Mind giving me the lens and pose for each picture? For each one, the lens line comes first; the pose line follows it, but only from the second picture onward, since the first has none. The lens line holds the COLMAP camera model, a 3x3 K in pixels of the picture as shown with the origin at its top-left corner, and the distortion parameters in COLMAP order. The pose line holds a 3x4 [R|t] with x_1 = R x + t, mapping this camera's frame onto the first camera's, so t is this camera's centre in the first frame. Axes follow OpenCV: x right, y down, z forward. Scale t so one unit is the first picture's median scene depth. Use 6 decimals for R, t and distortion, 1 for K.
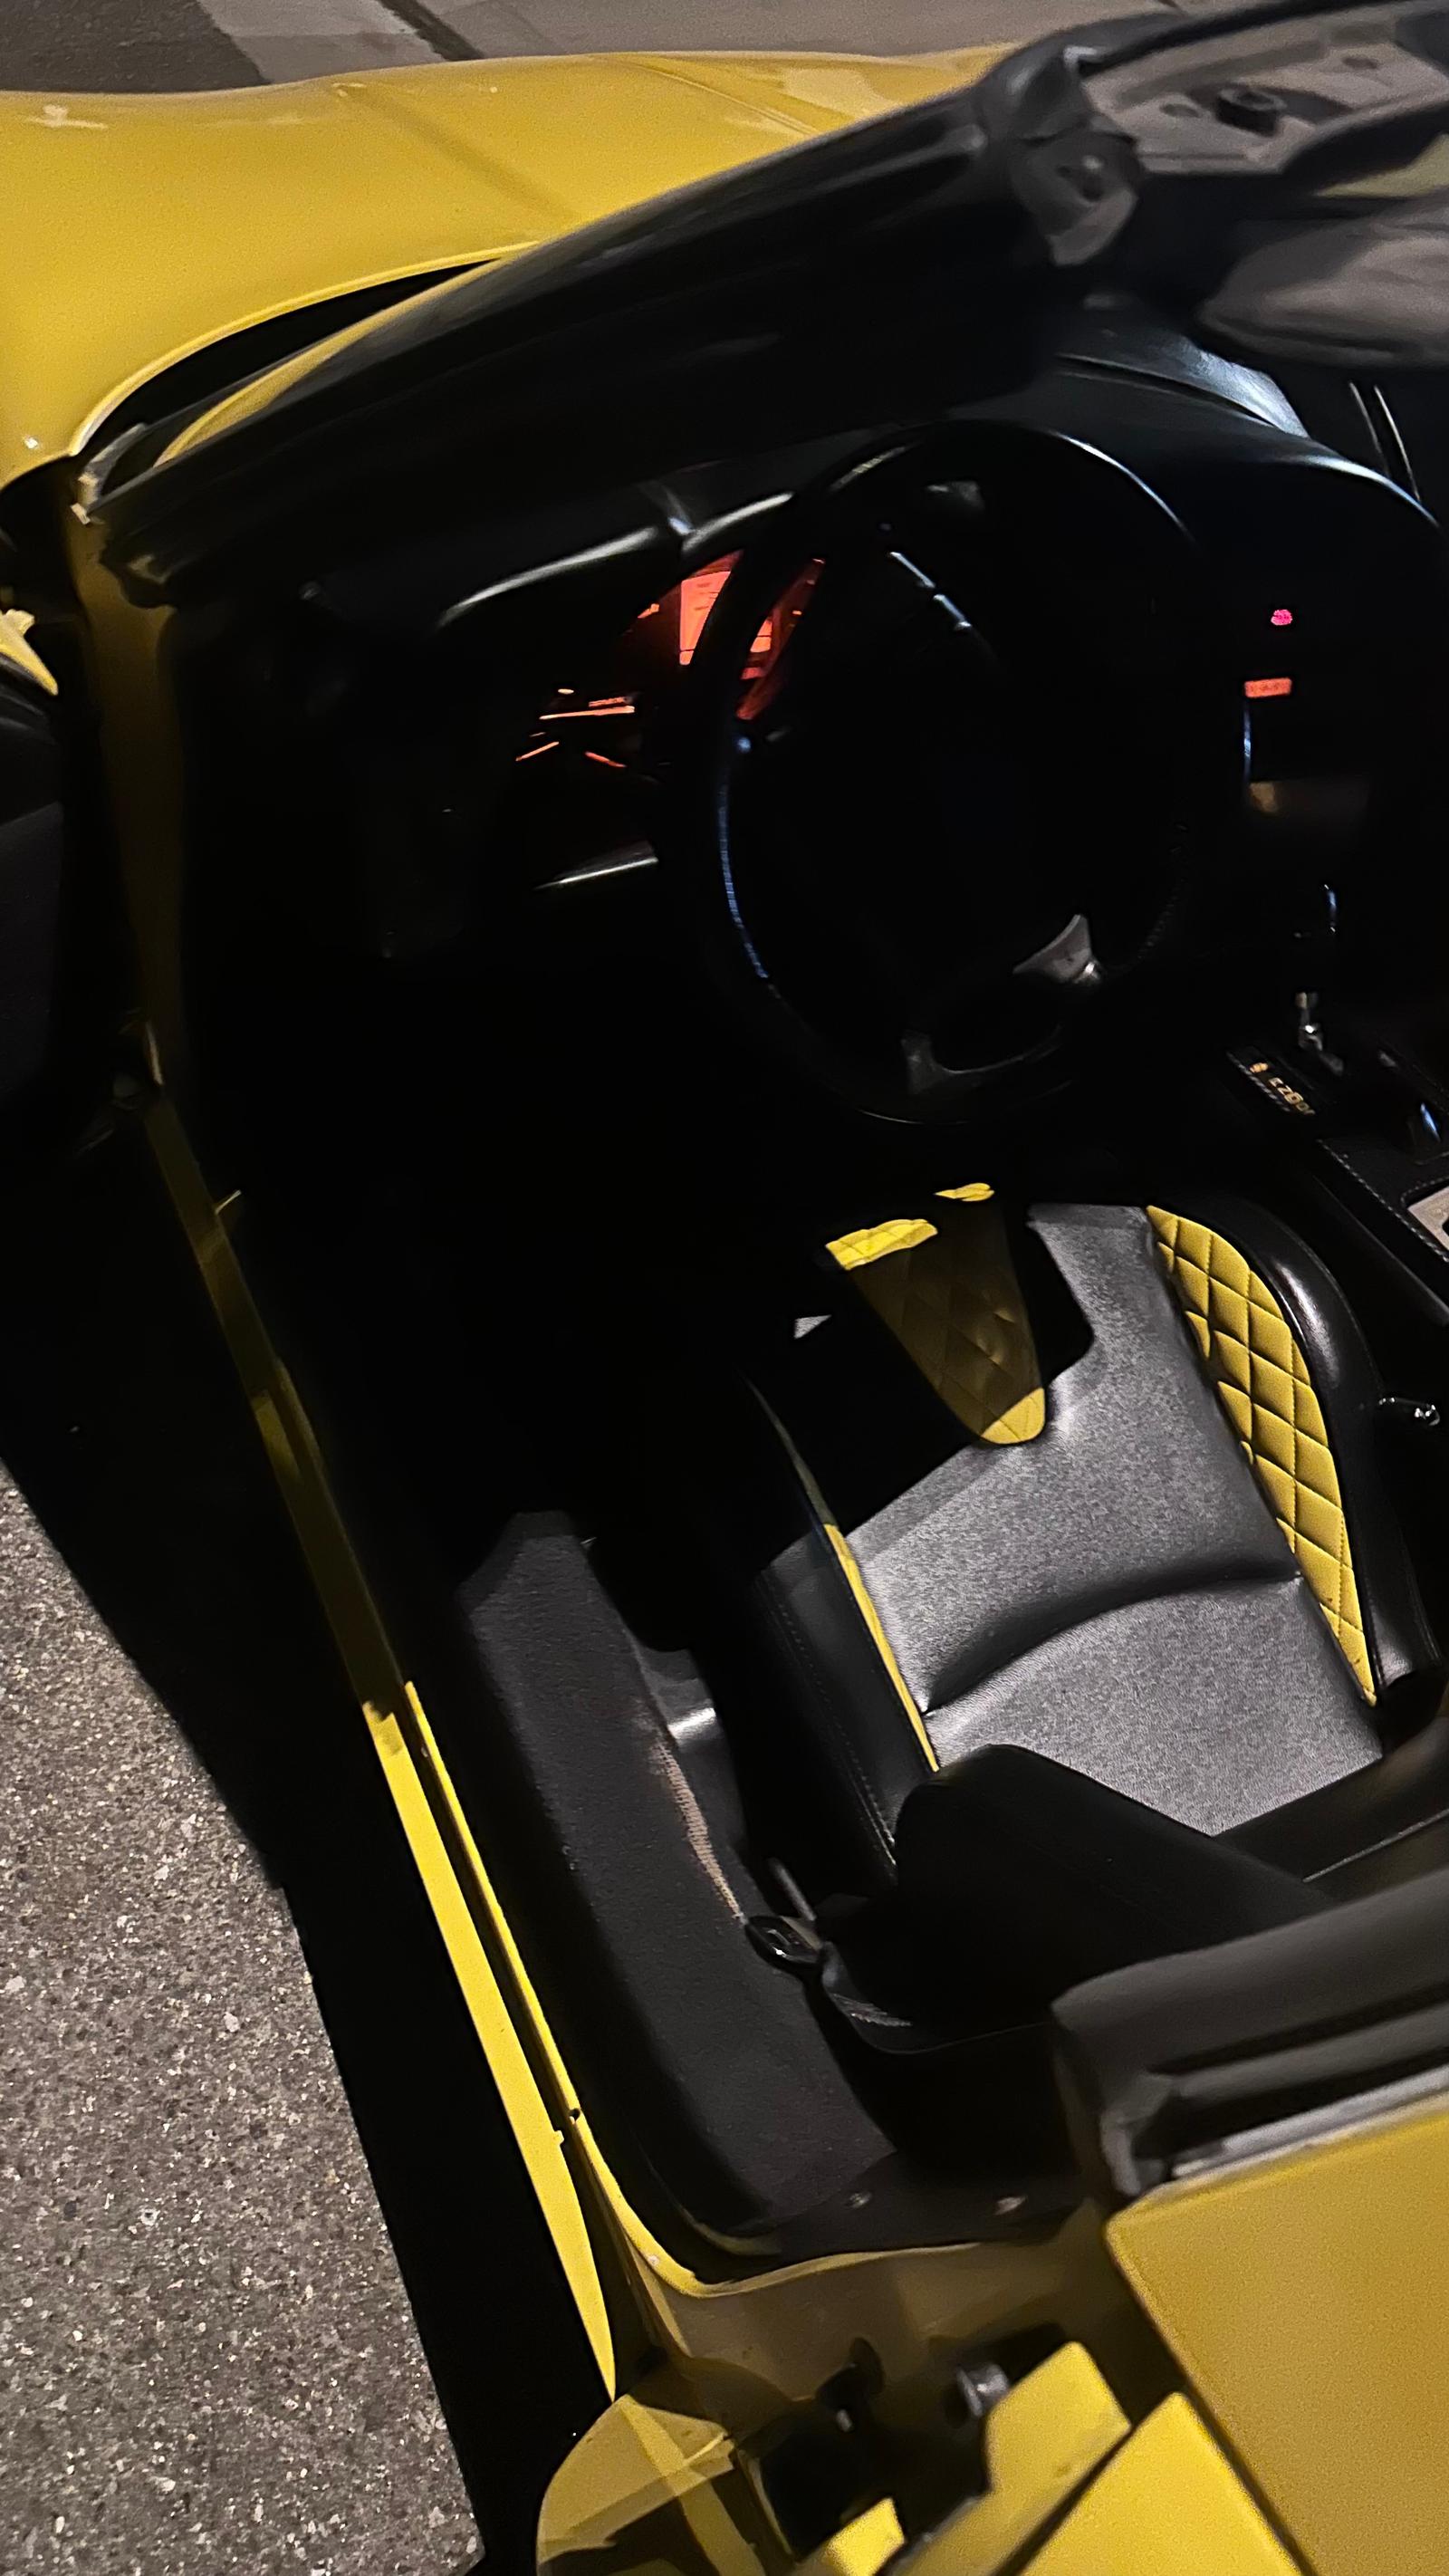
lens RADIAL K [[1829.1, 0, 712.4], [0, 1829.1, 1287.1], [0, 0, 1]] dist [0.064934, -0.081022]
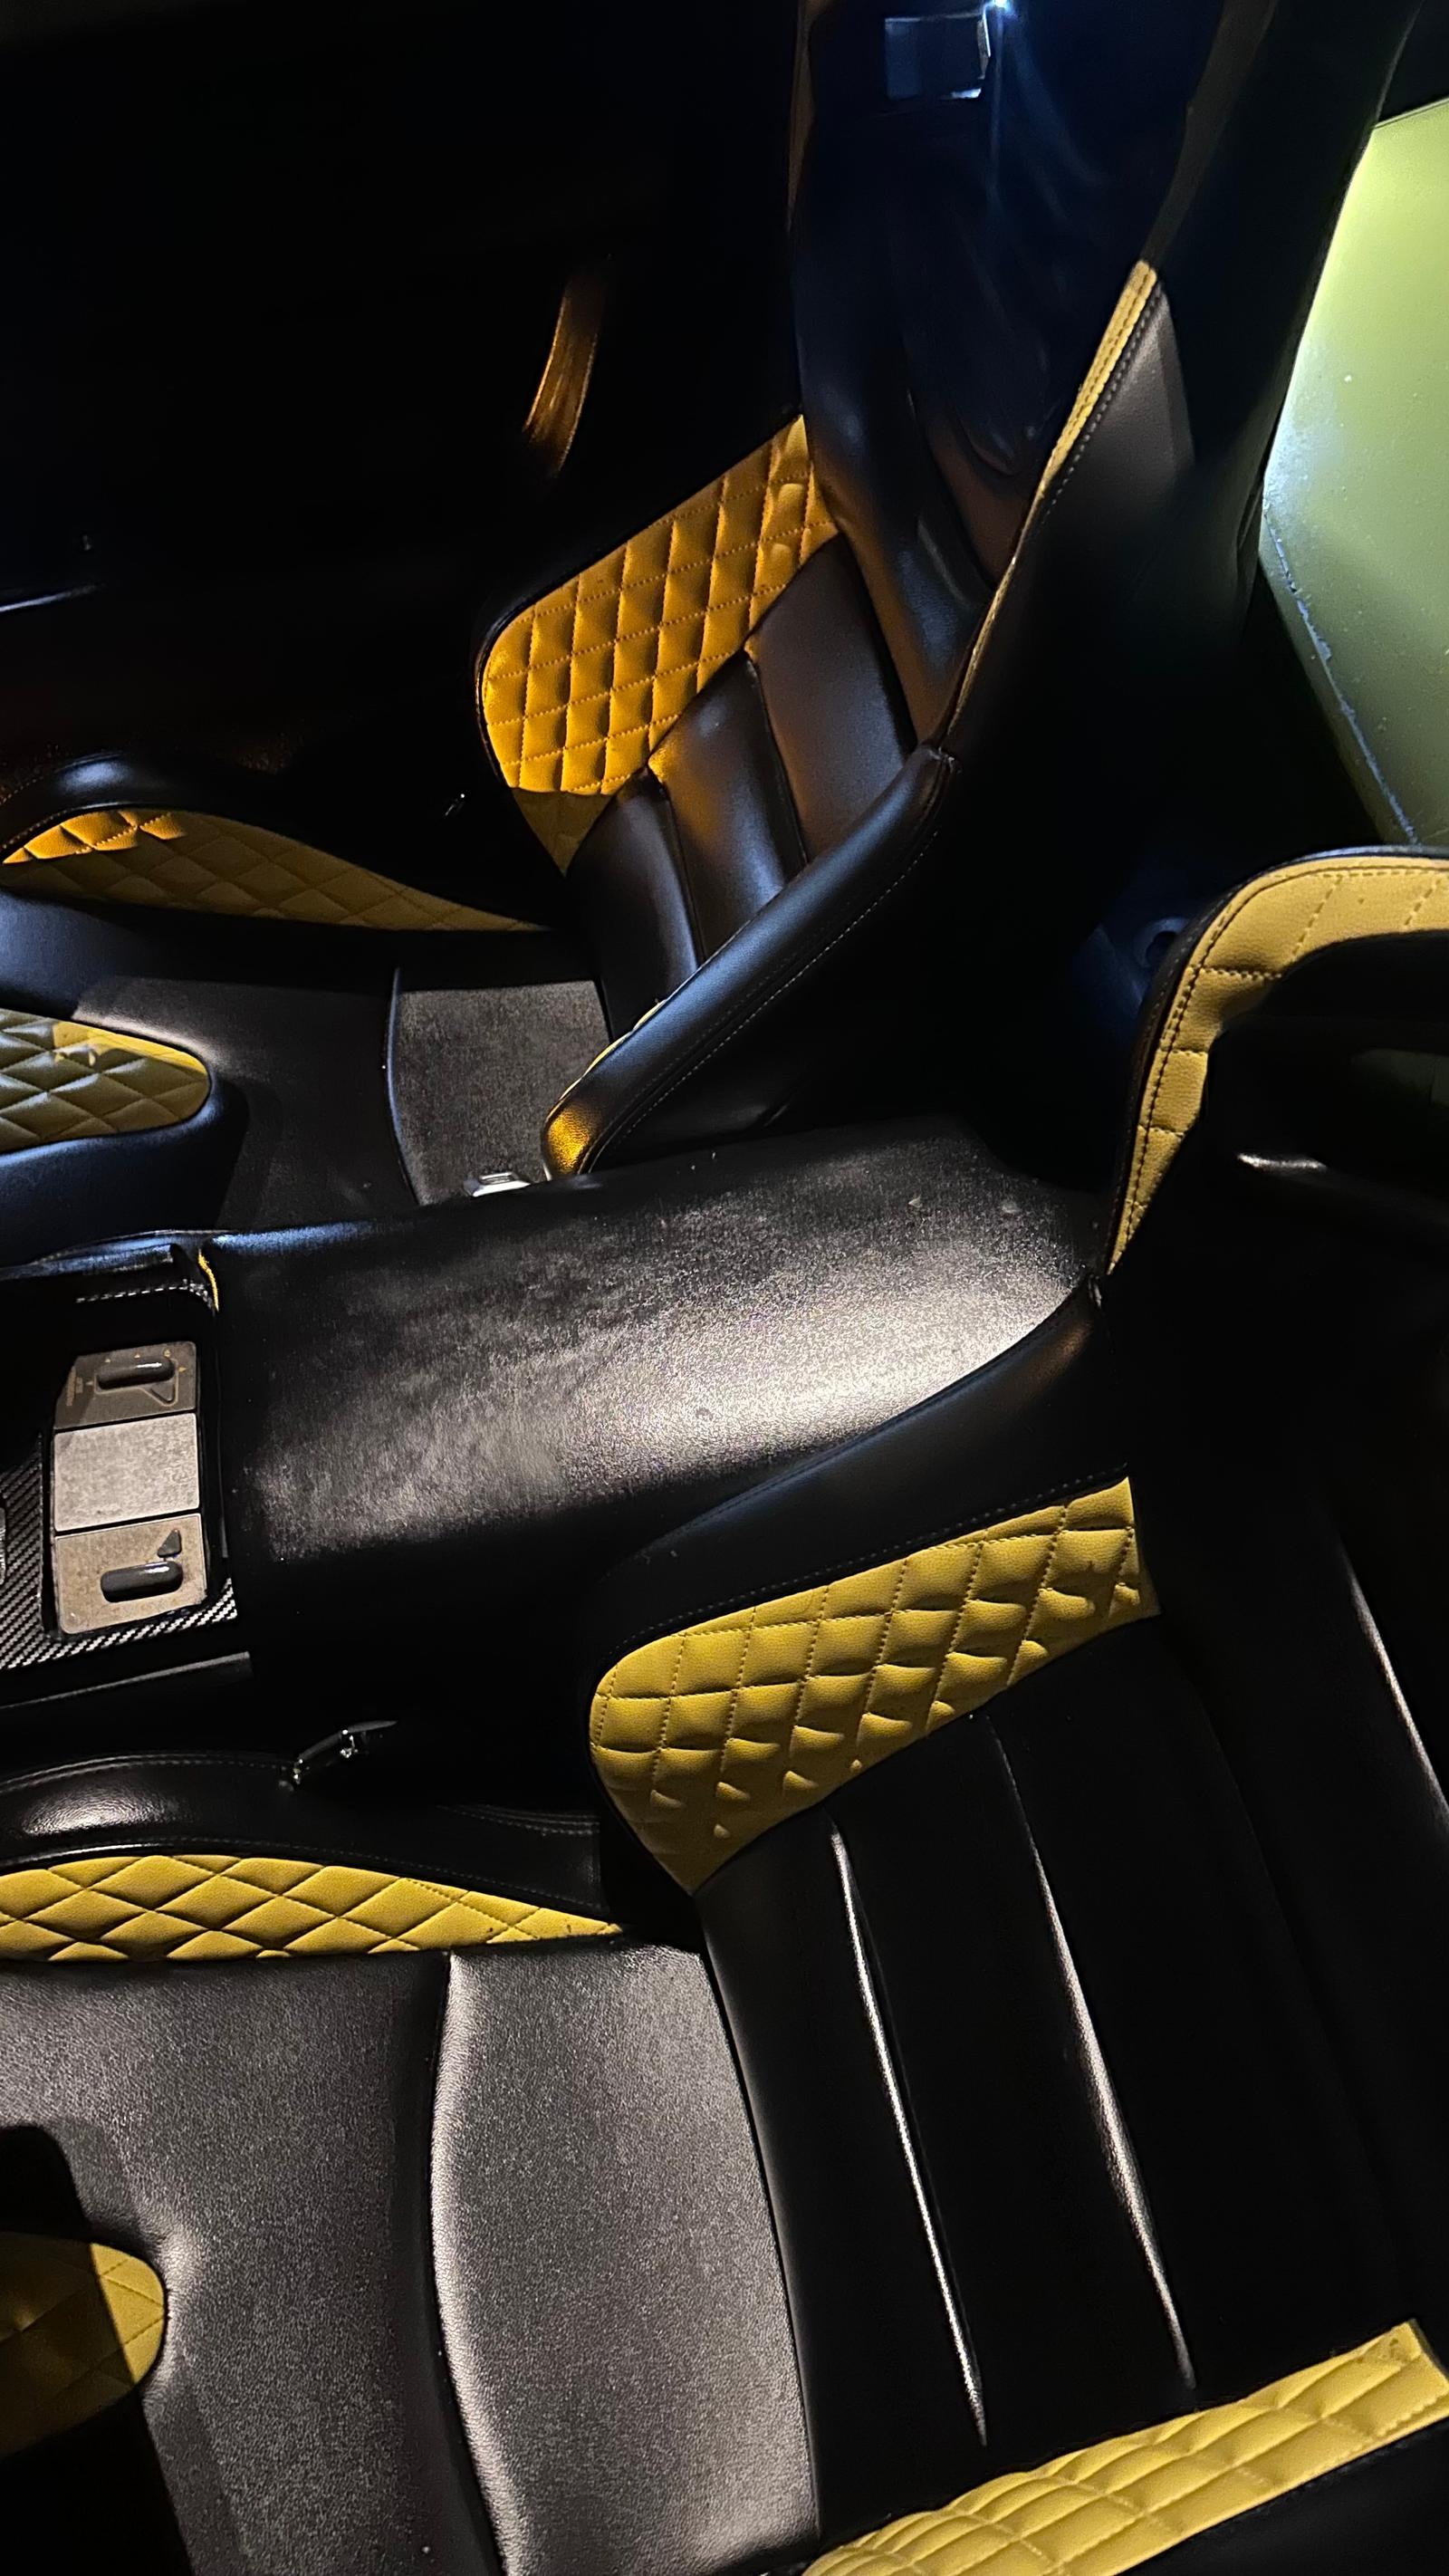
lens RADIAL K [[1848.9, 0, 724.5], [0, 1848.9, 1288.0], [0, 0, 1]] dist [0.097234, -0.159217]
pose [[0.239765, -0.839037, 0.488395, 0.193282], [0.745127, 0.481524, 0.461433, -0.251265], [-0.622334, 0.253280, 0.740642, 0.265509]]
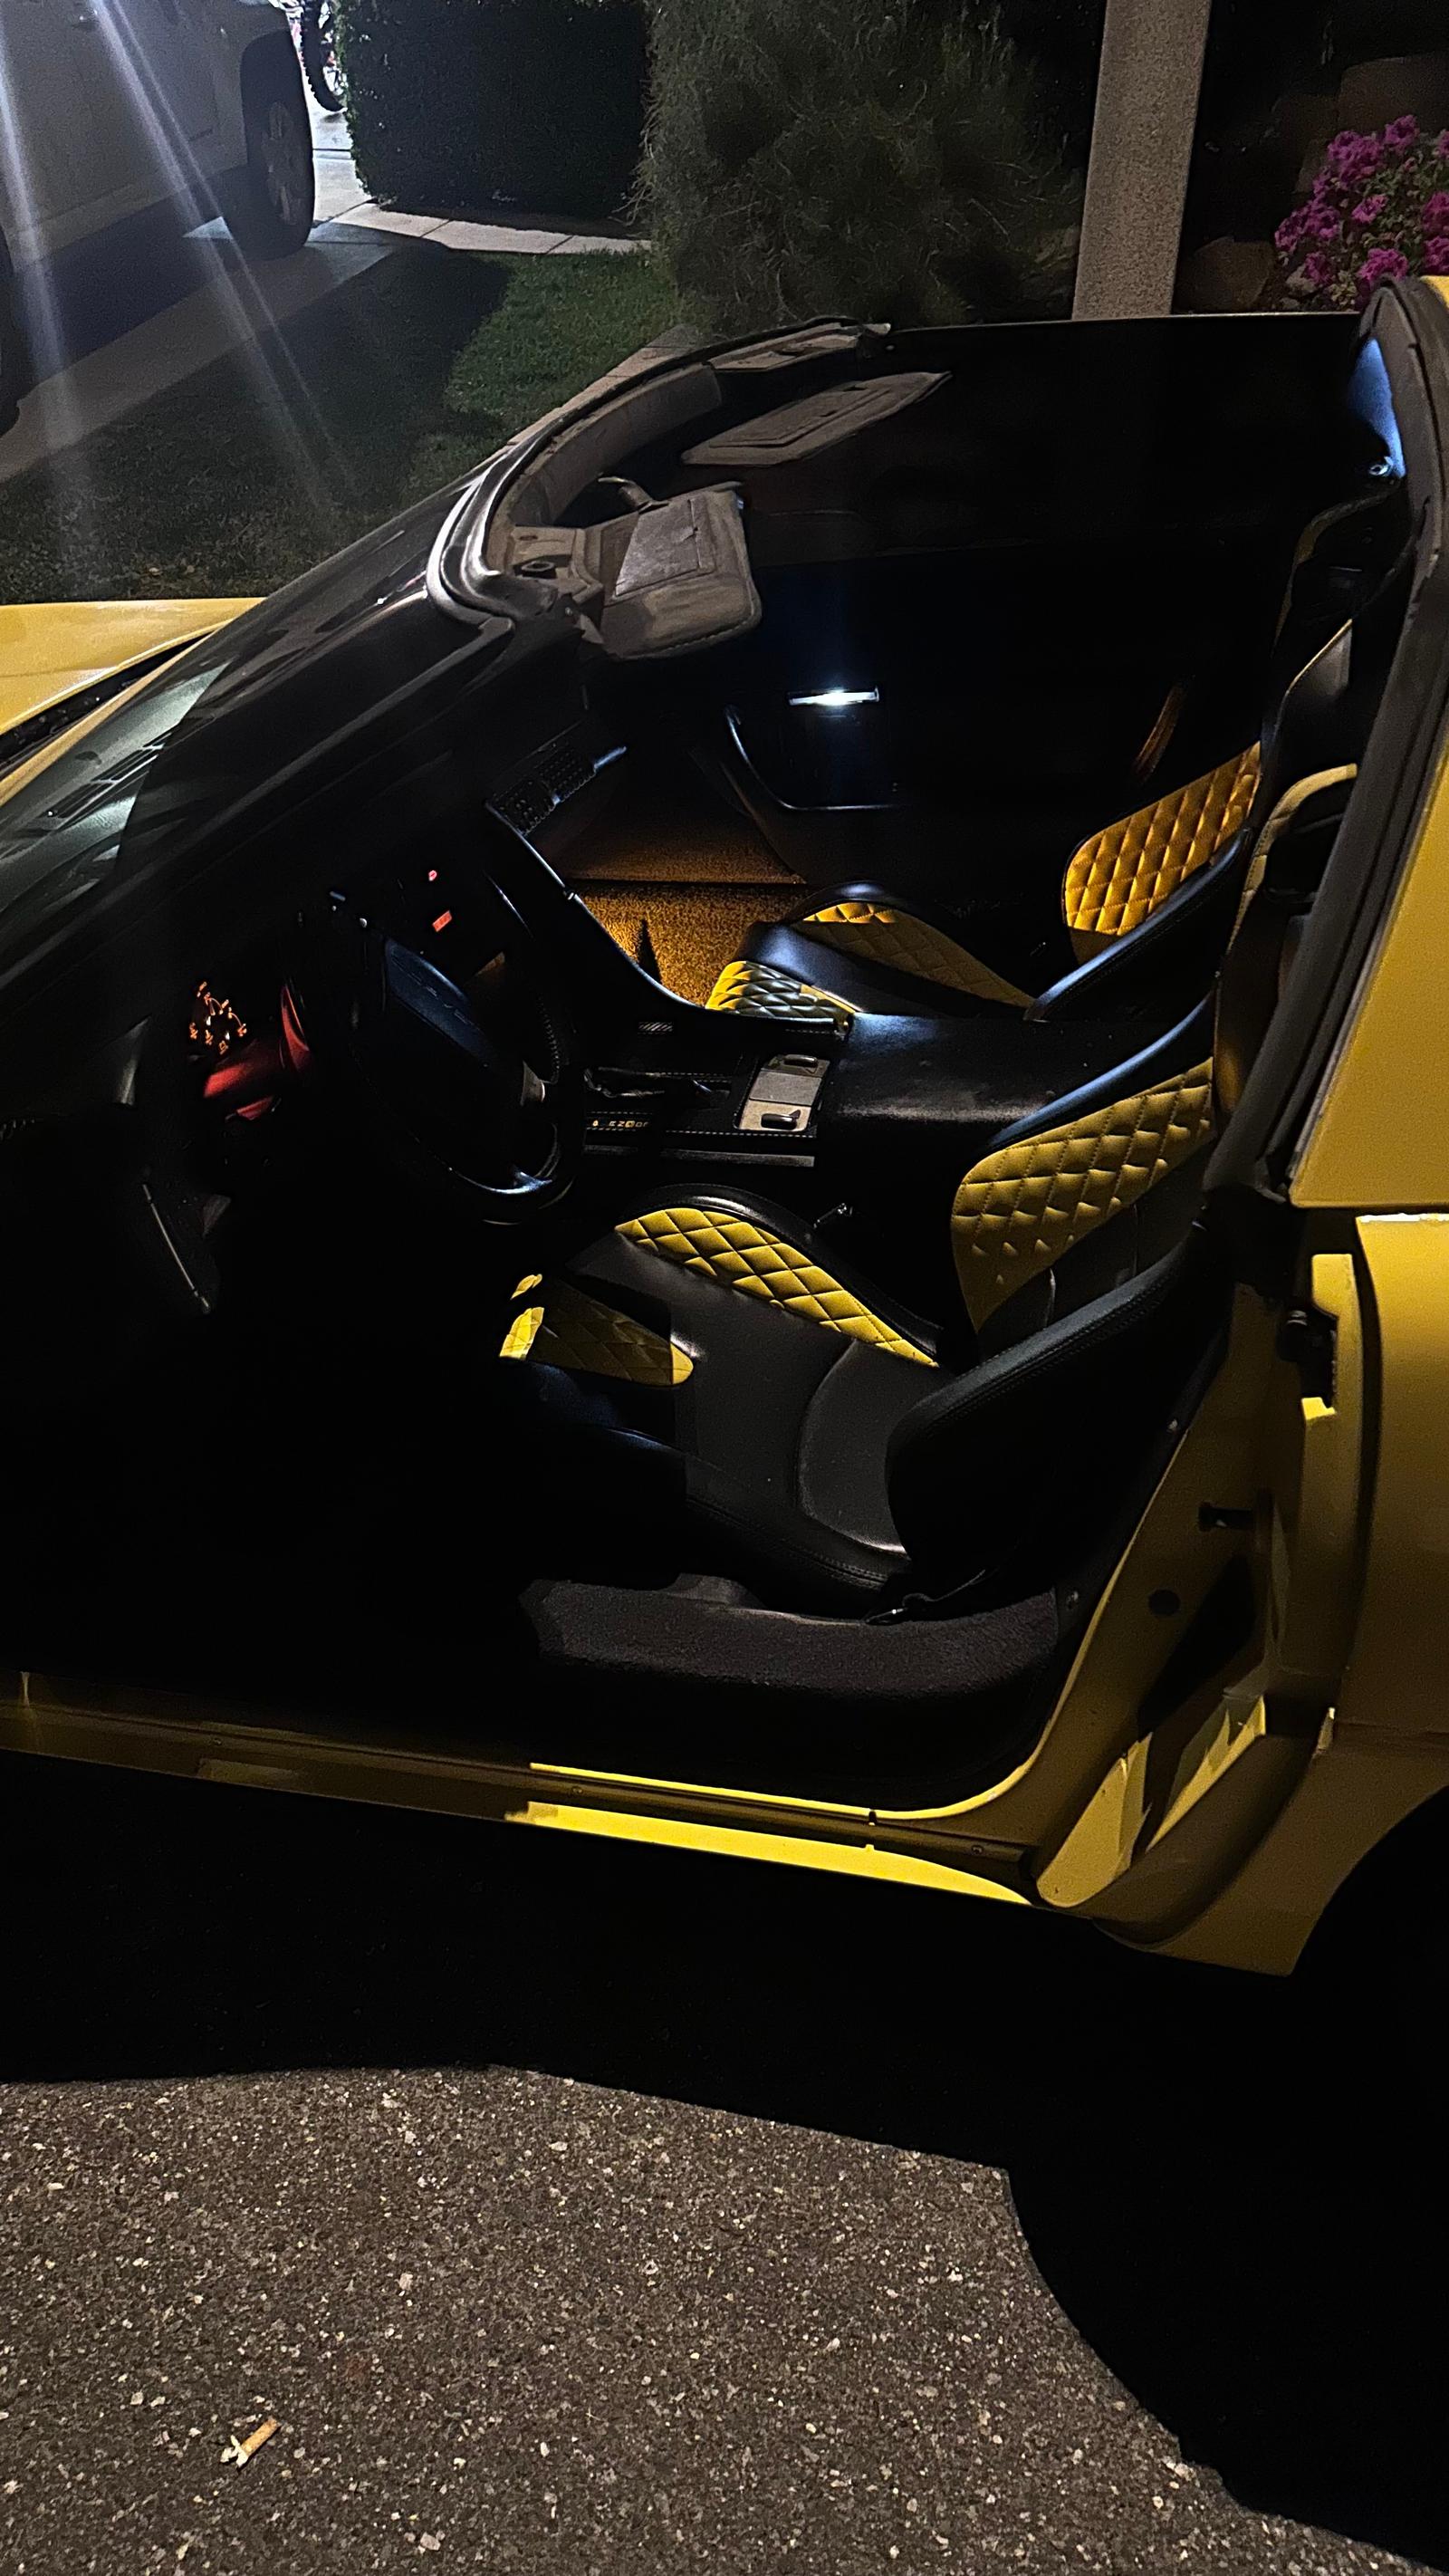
lens RADIAL K [[1829.8, 0, 708.1], [0, 1829.8, 1287.5], [0, 0, 1]] dist [0.187184, -0.300565]
pose [[0.624165, -0.540415, 0.564242, -0.602601], [0.640871, 0.767212, 0.025882, 0.003014], [-0.446881, 0.345452, 0.825203, -0.241328]]
